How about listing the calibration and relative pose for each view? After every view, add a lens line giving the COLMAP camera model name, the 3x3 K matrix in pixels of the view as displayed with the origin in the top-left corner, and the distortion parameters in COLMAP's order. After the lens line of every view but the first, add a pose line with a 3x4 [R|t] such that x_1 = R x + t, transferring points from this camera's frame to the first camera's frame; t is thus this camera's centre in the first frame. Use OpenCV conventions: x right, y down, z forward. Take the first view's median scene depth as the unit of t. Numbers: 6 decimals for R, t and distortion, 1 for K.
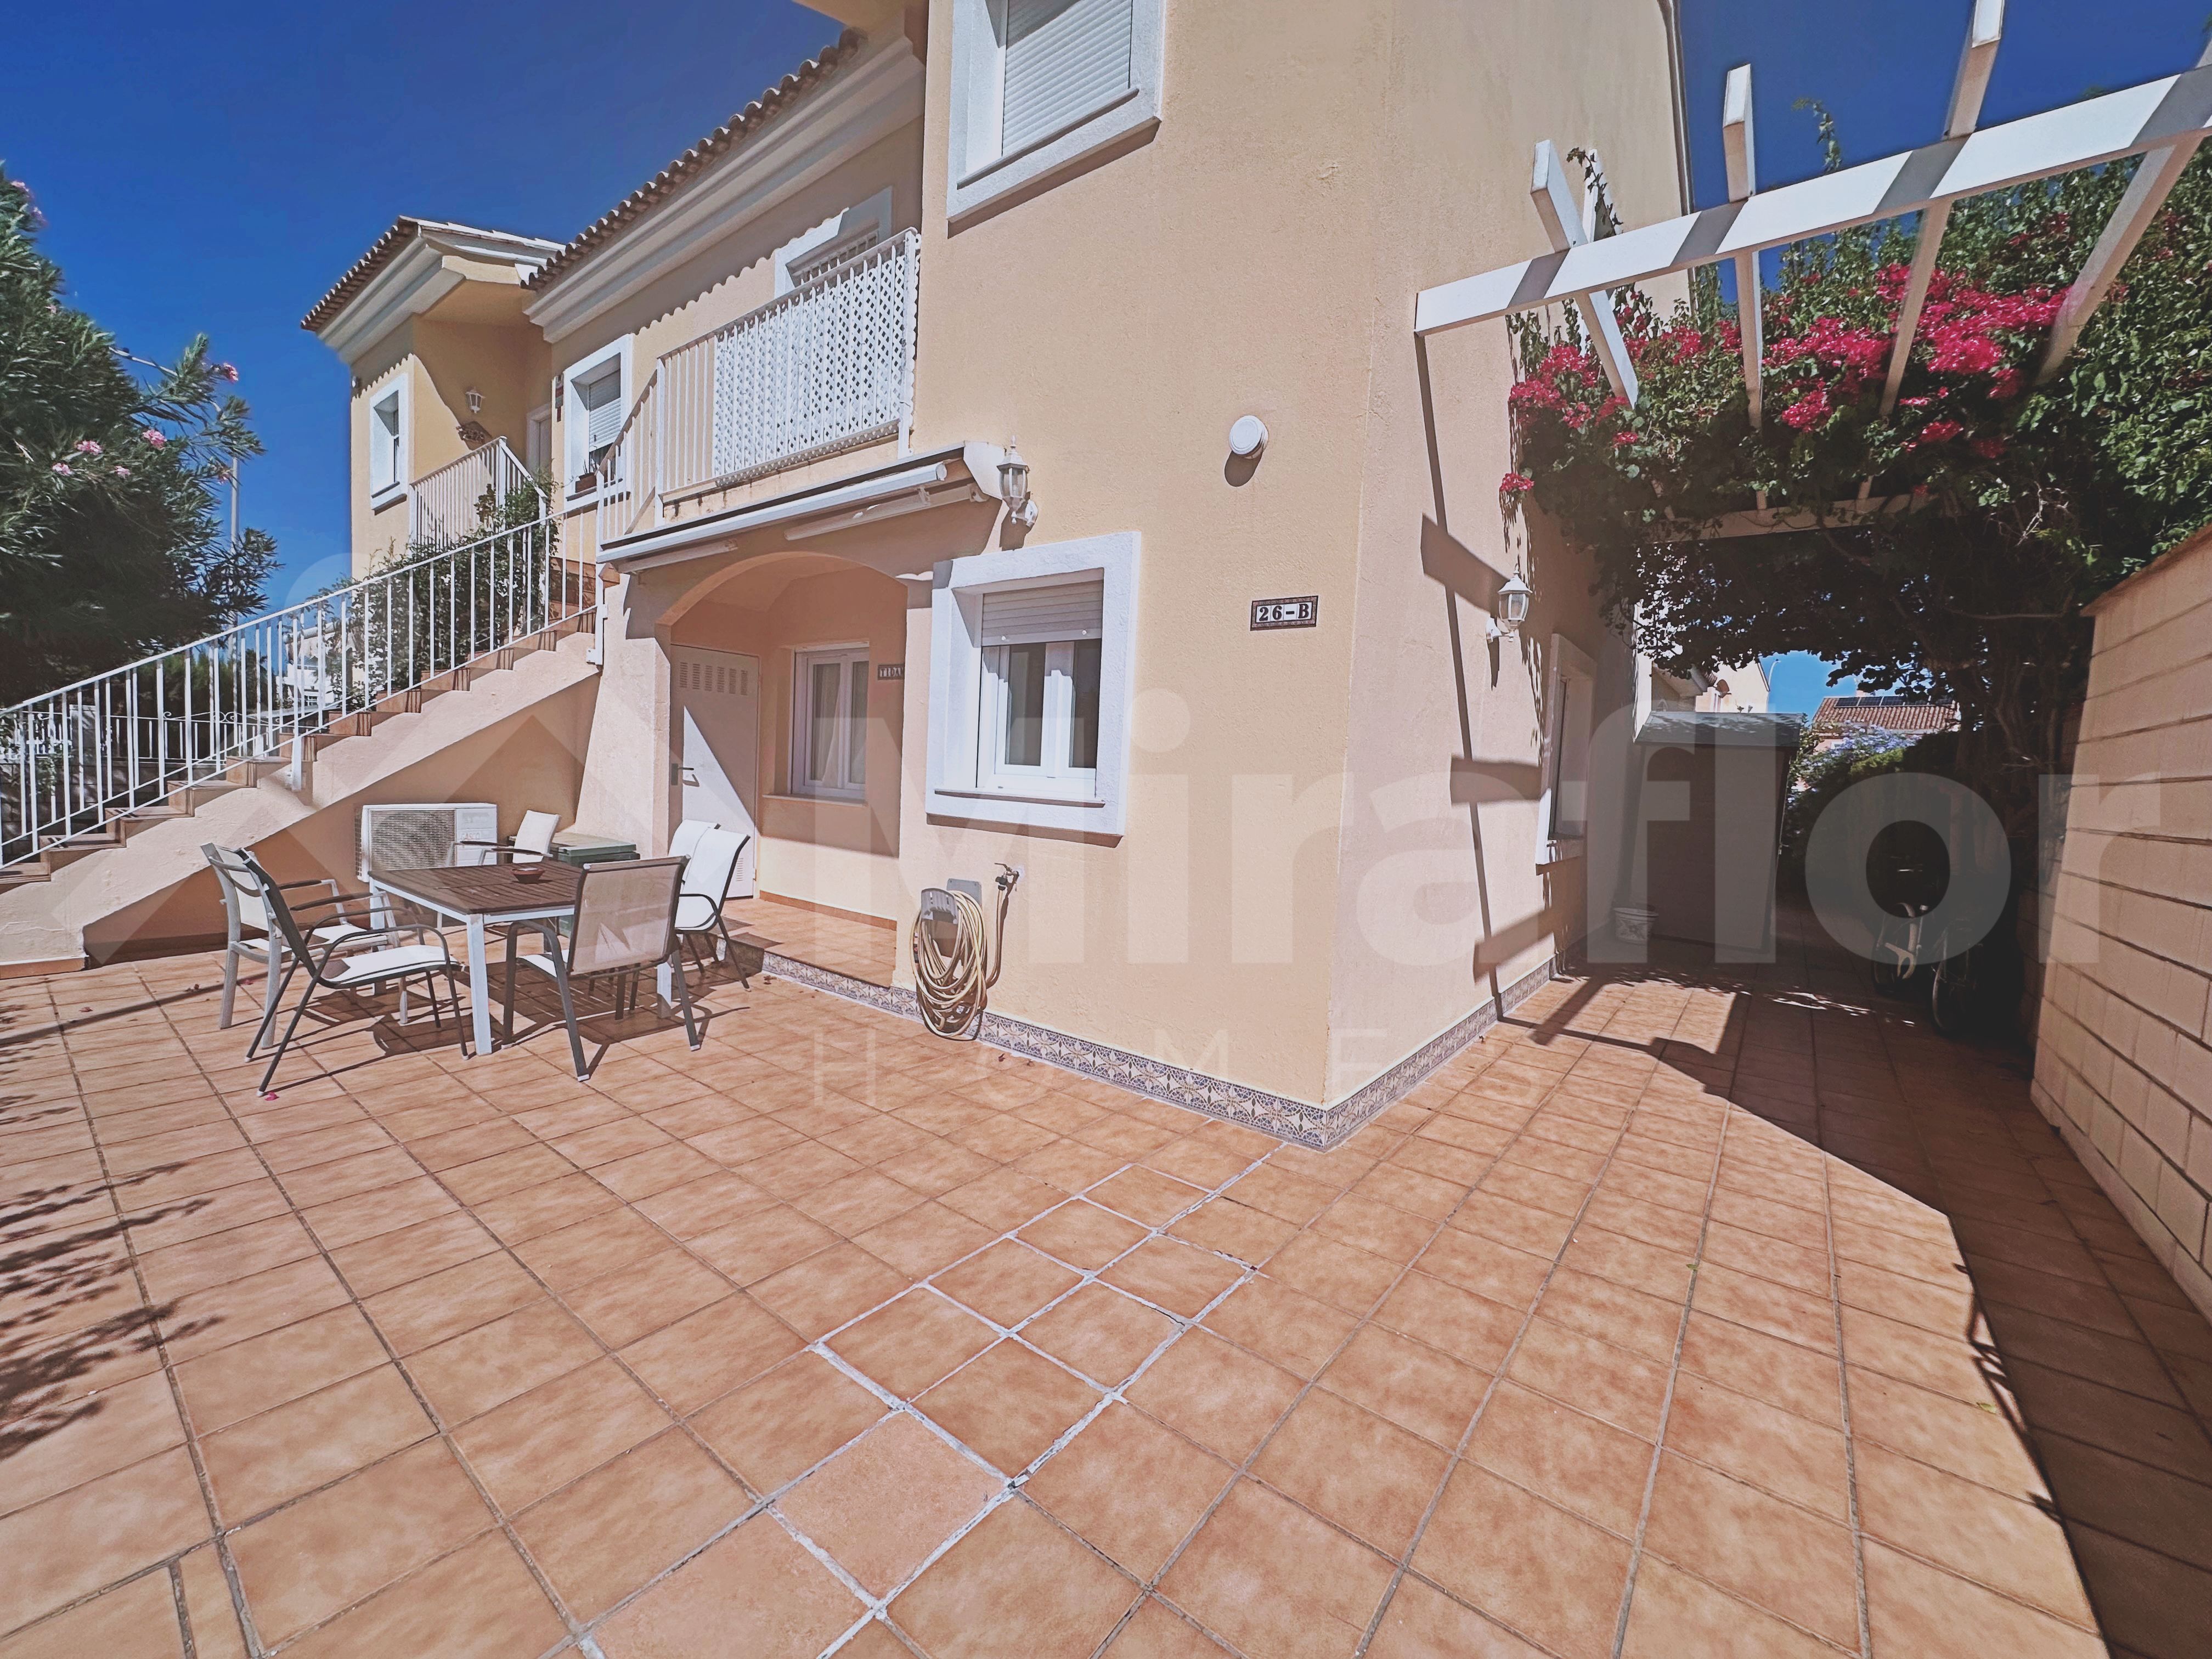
lens RADIAL K [[888.9, 0, 1106.0], [0, 888.9, 829.5], [0, 0, 1]] dist [-0.006567, 0.002108]
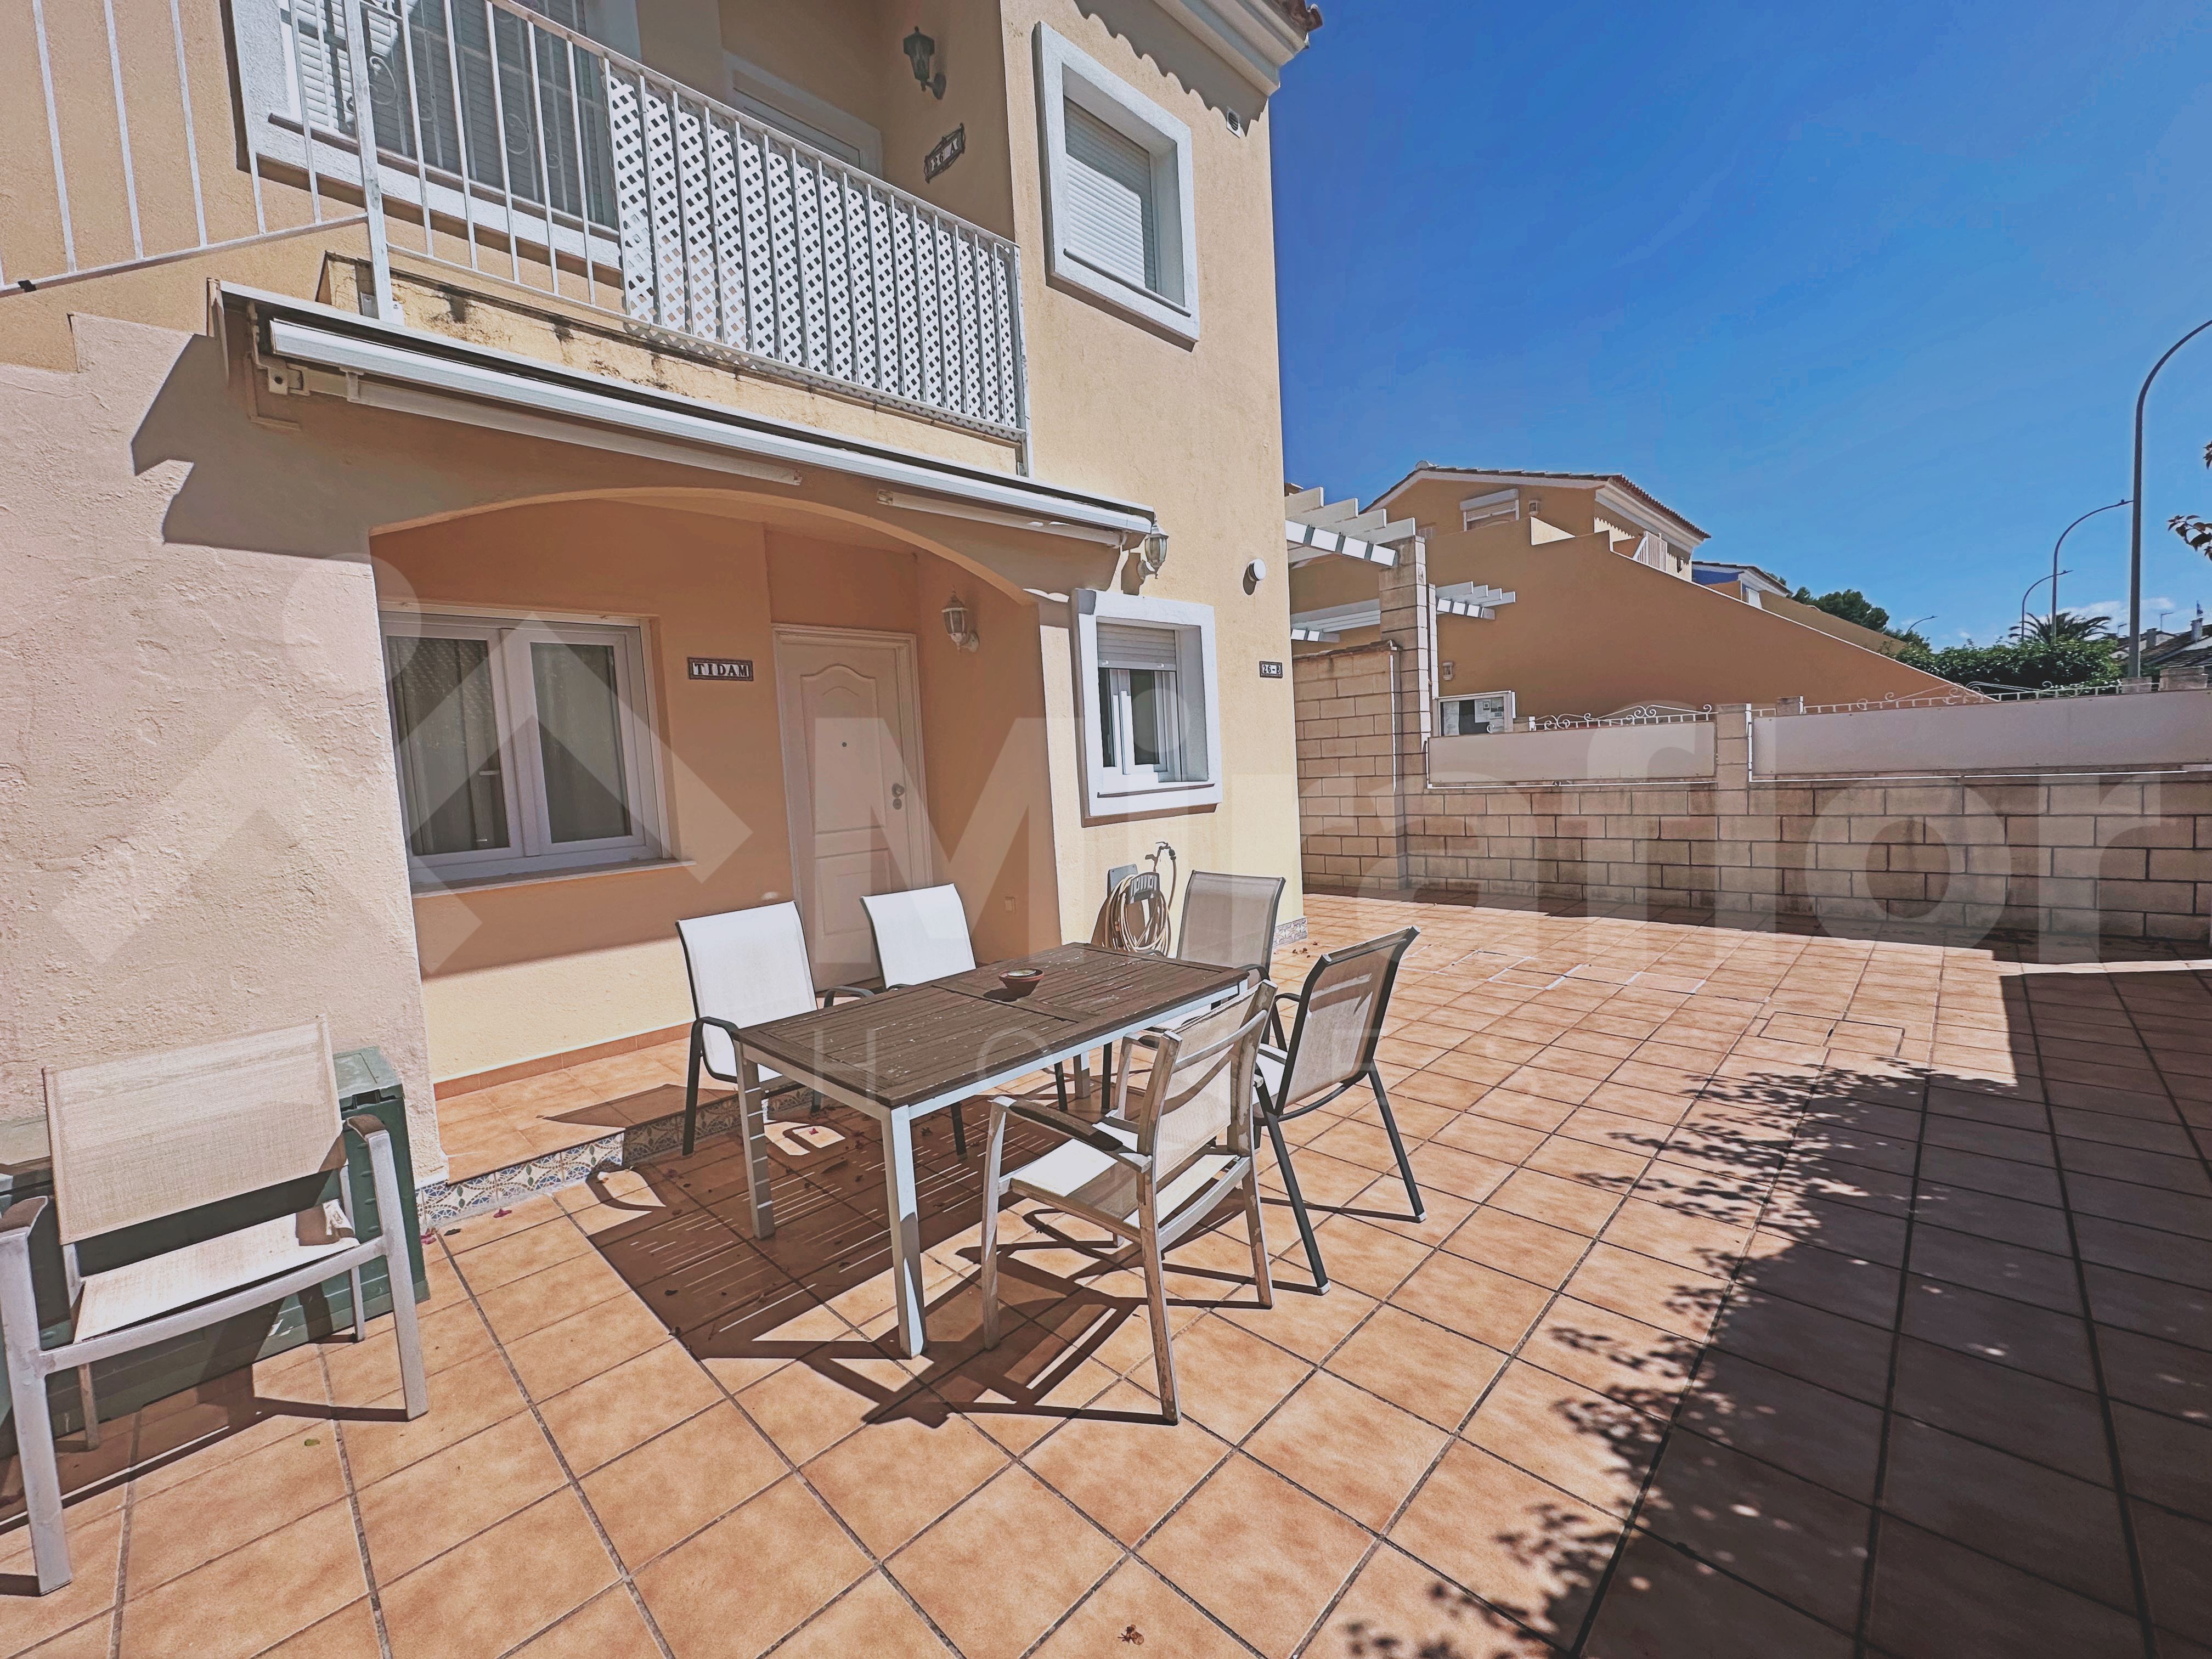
lens RADIAL K [[888.7, 0, 1105.8], [0, 888.7, 828.2], [0, 0, 1]] dist [-0.005014, 0.000030]
pose [[0.108253, -0.130399, 0.985534, -1.406505], [0.128426, 0.984887, 0.116207, -0.142120], [-0.985793, 0.113988, 0.123364, 0.929961]]
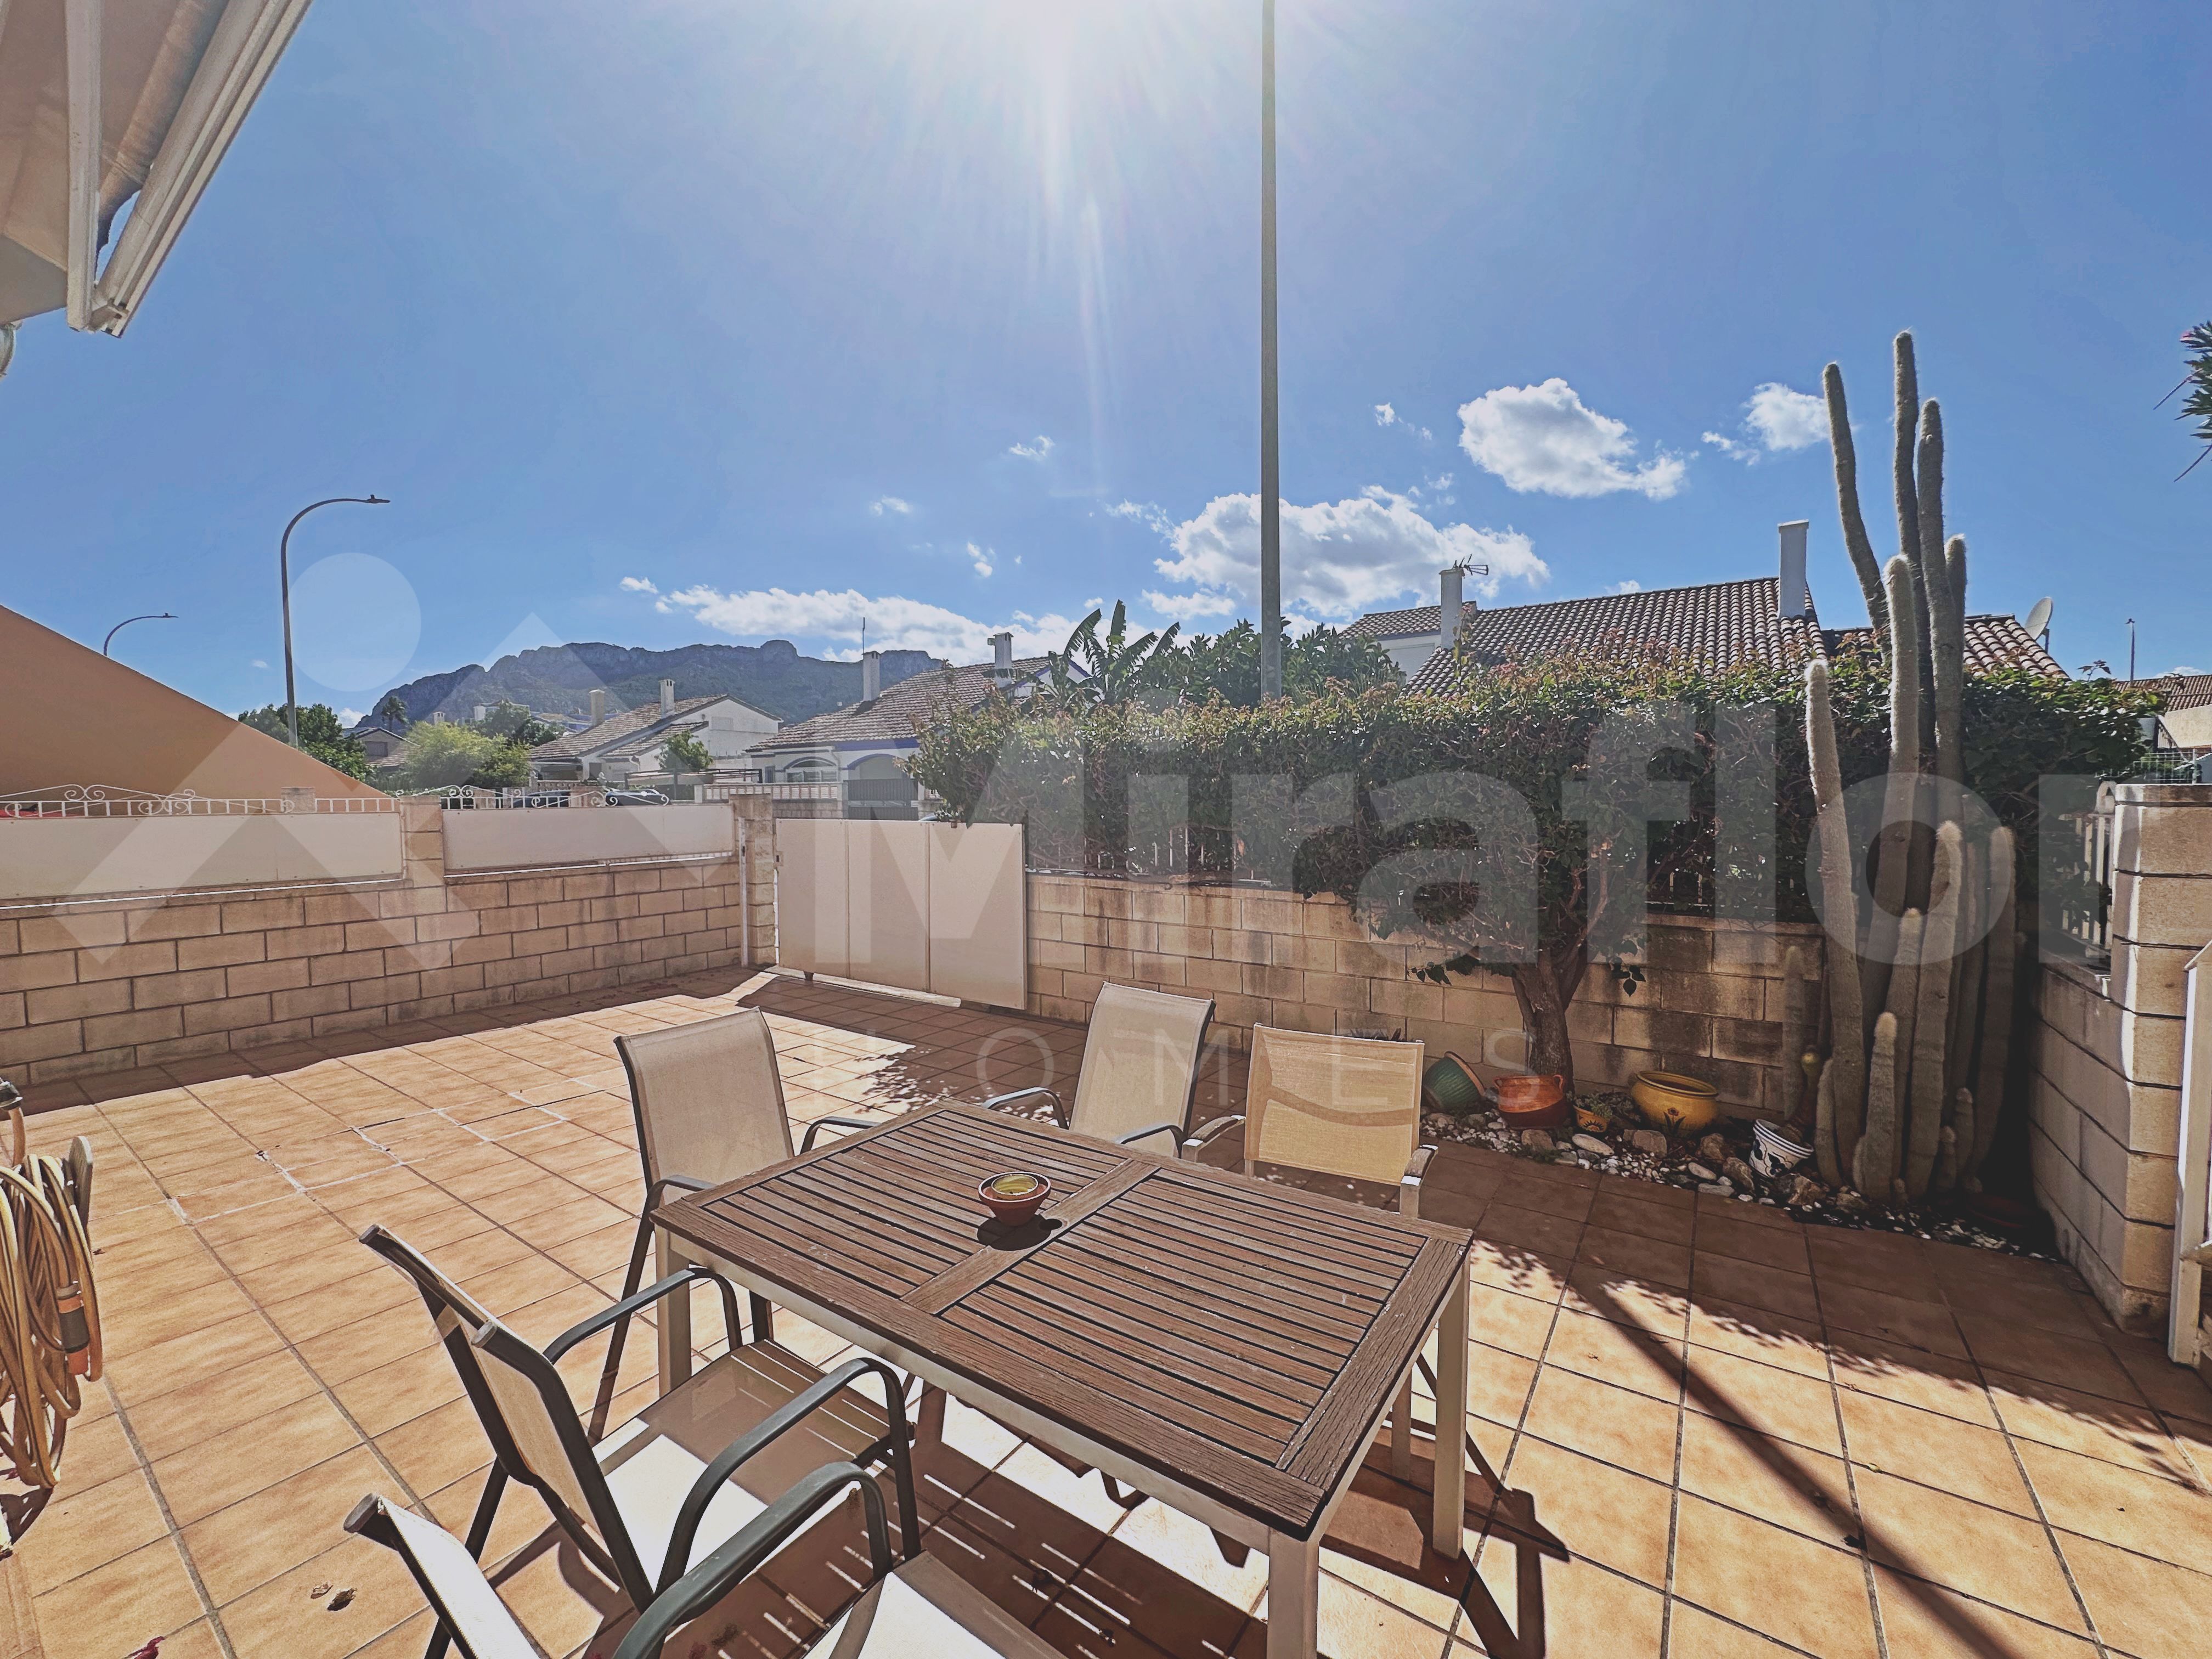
lens RADIAL K [[884.0, 0, 1109.2], [0, 884.0, 835.8], [0, 0, 1]] dist [-0.005595, 0.000334]
pose [[-0.997772, -0.038611, -0.054404, -0.733245], [-0.044500, 0.992760, 0.111570, -0.179311], [0.049703, 0.113742, -0.992266, 1.526944]]
